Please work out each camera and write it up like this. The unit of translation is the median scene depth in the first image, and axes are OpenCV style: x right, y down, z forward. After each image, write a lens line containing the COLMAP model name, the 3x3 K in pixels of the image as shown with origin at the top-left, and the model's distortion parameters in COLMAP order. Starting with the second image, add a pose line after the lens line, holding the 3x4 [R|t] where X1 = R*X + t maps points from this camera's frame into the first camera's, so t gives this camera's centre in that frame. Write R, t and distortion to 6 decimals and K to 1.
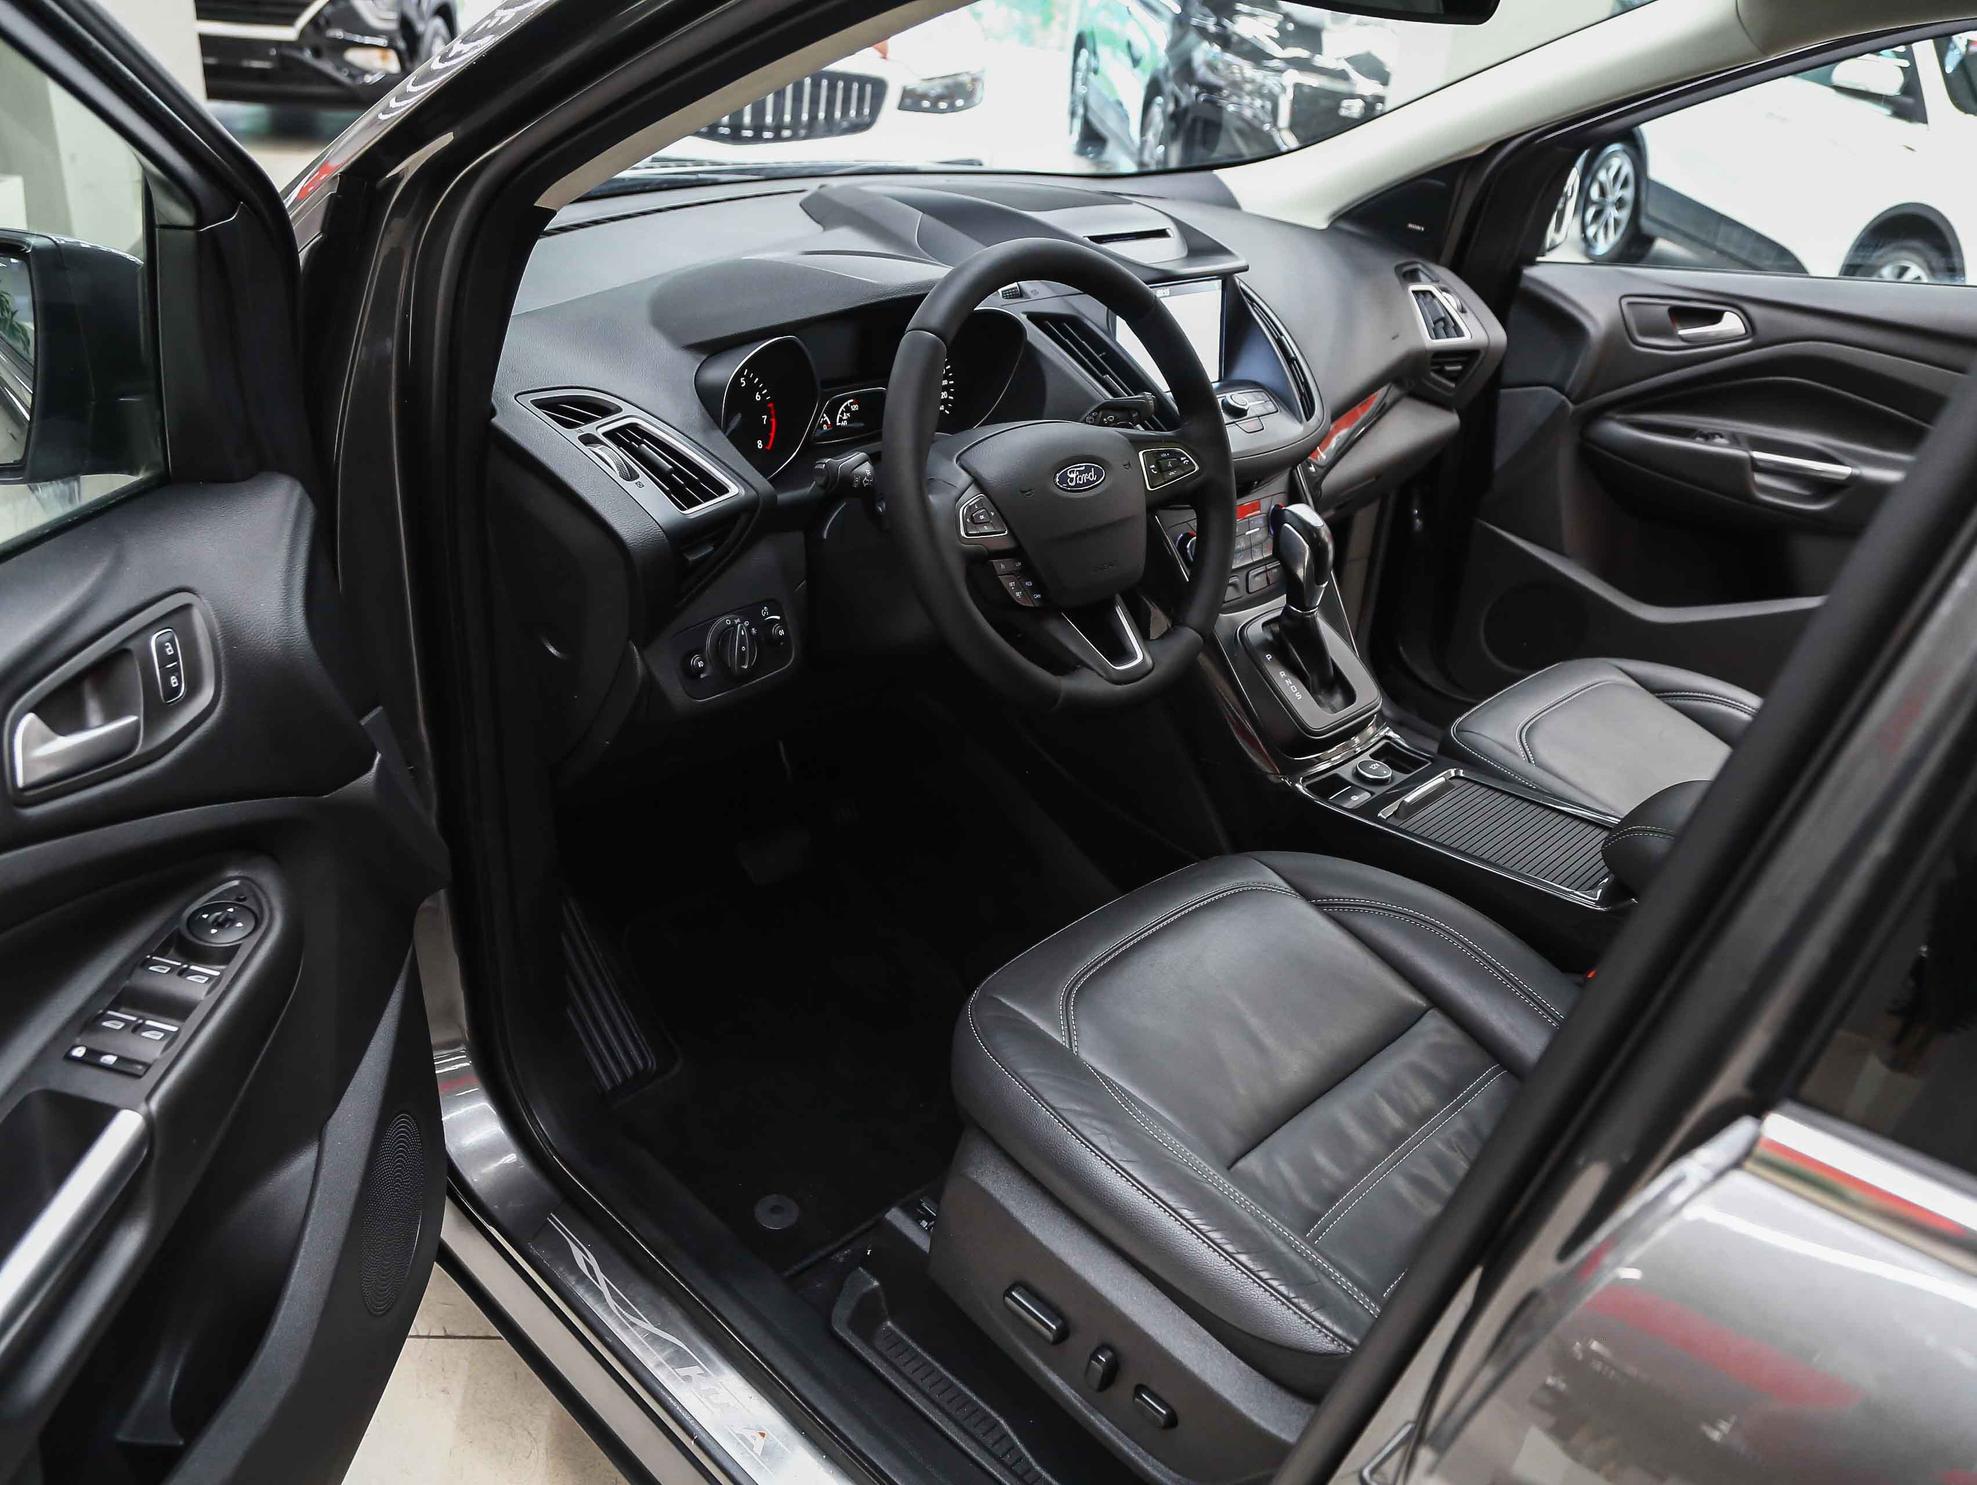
lens RADIAL K [[1540.2, 0, 1036.1], [0, 1540.2, 730.9], [0, 0, 1]] dist [-0.122637, 0.072638]
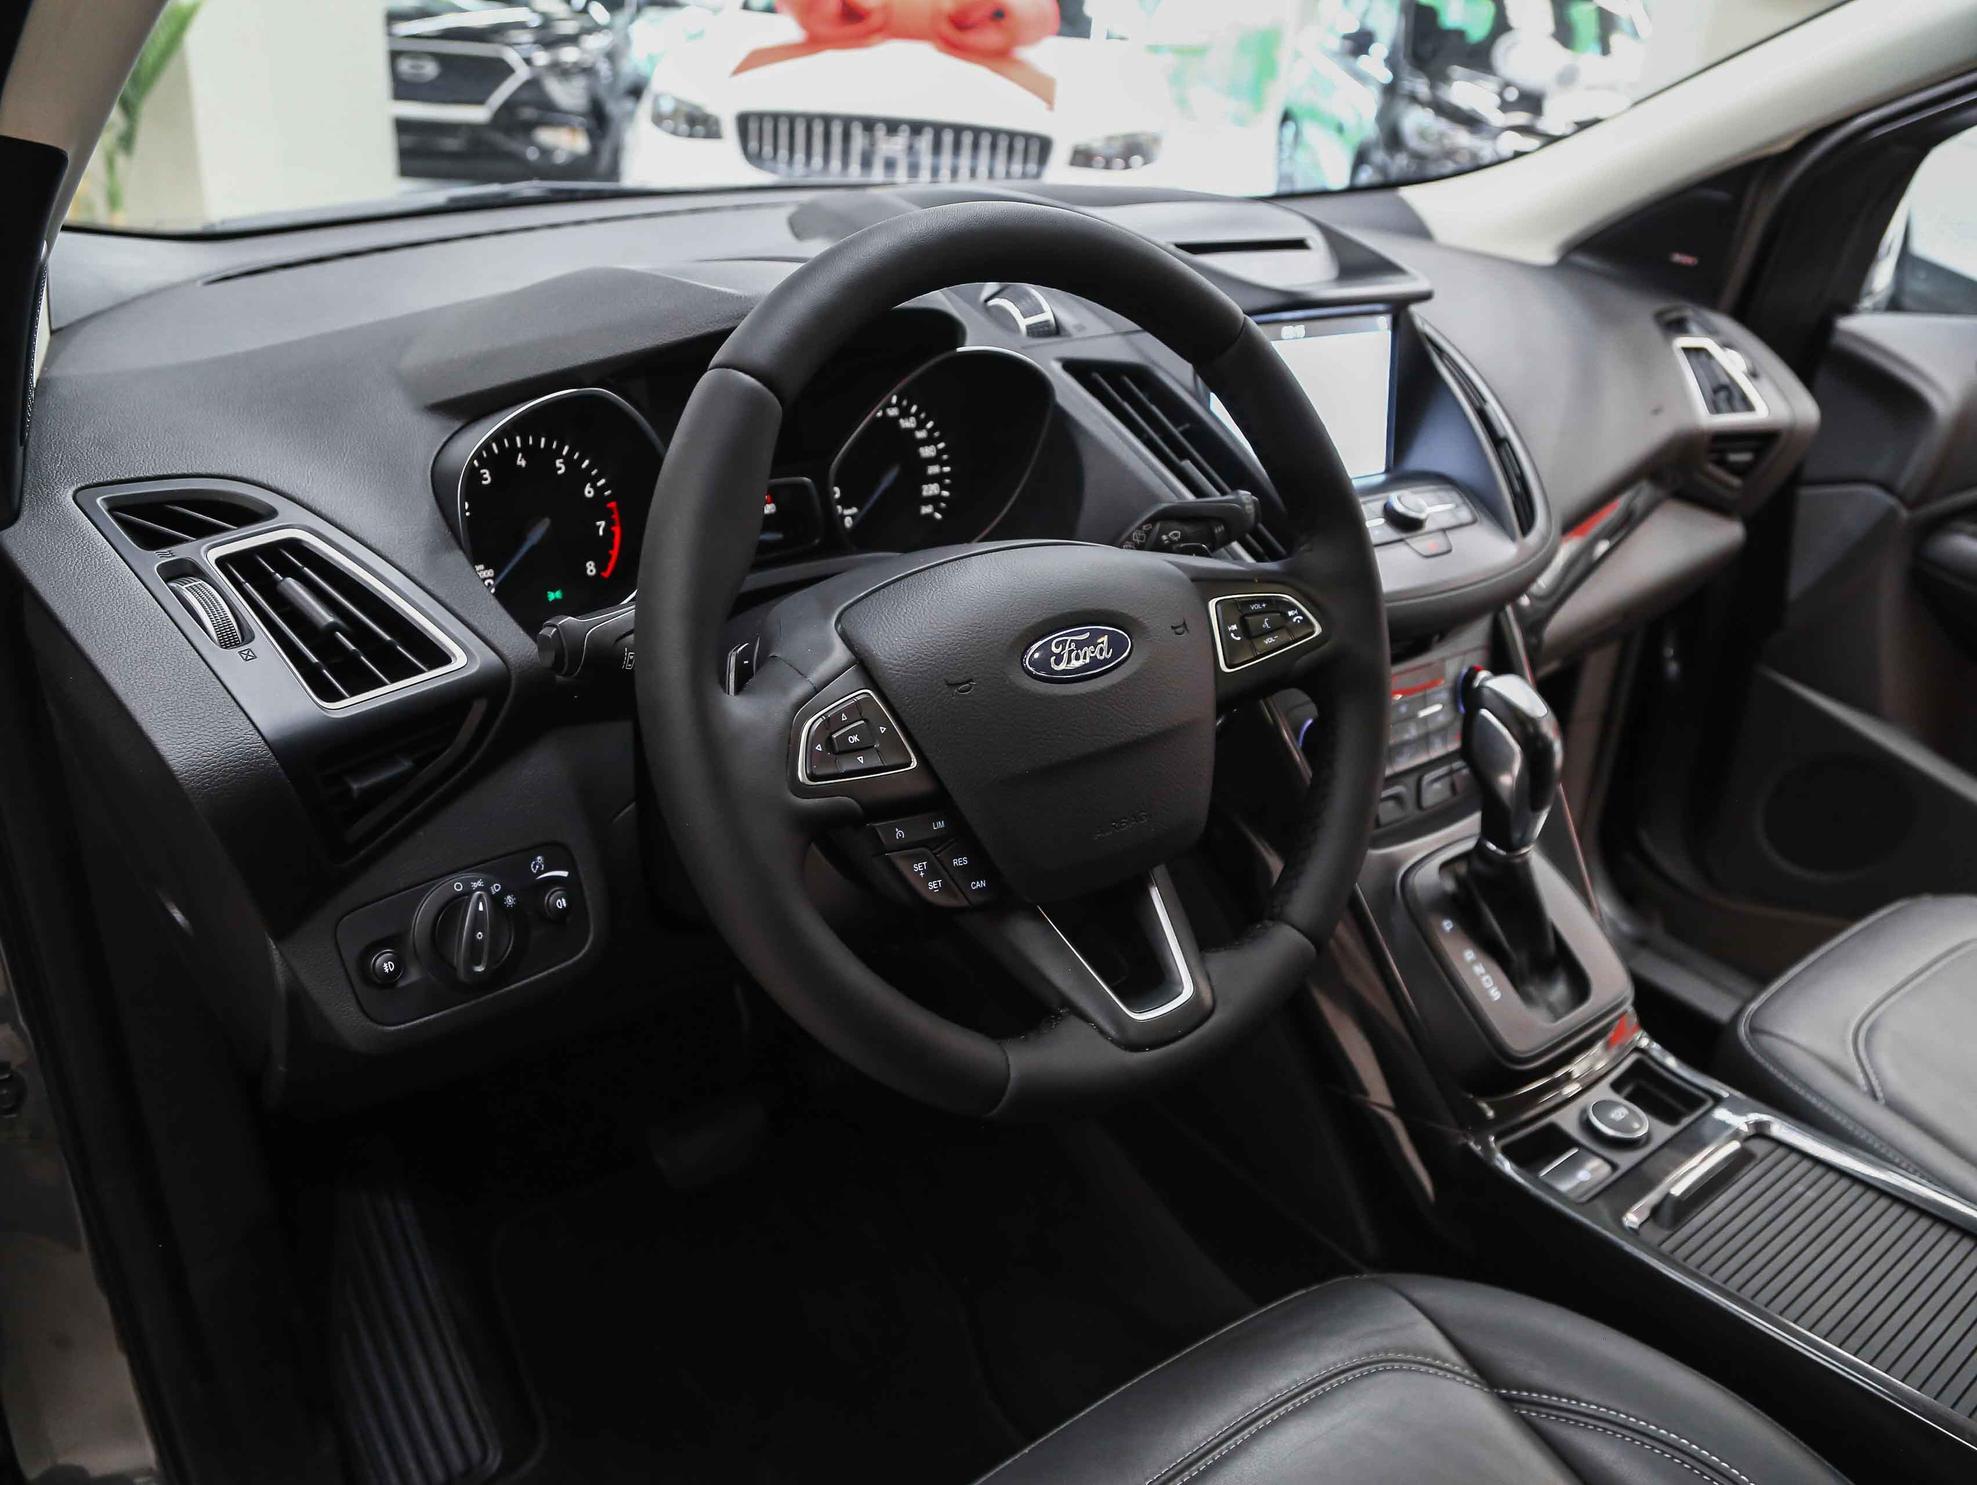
lens RADIAL K [[1540.2, 0, 997.2], [0, 1540.2, 733.7], [0, 0, 1]] dist [-0.122637, 0.072638]
pose [[0.987693, 0.035258, -0.152380, 0.064778], [-0.043065, 0.997907, -0.048244, -0.087056], [0.150360, 0.054213, 0.987144, 0.373519]]
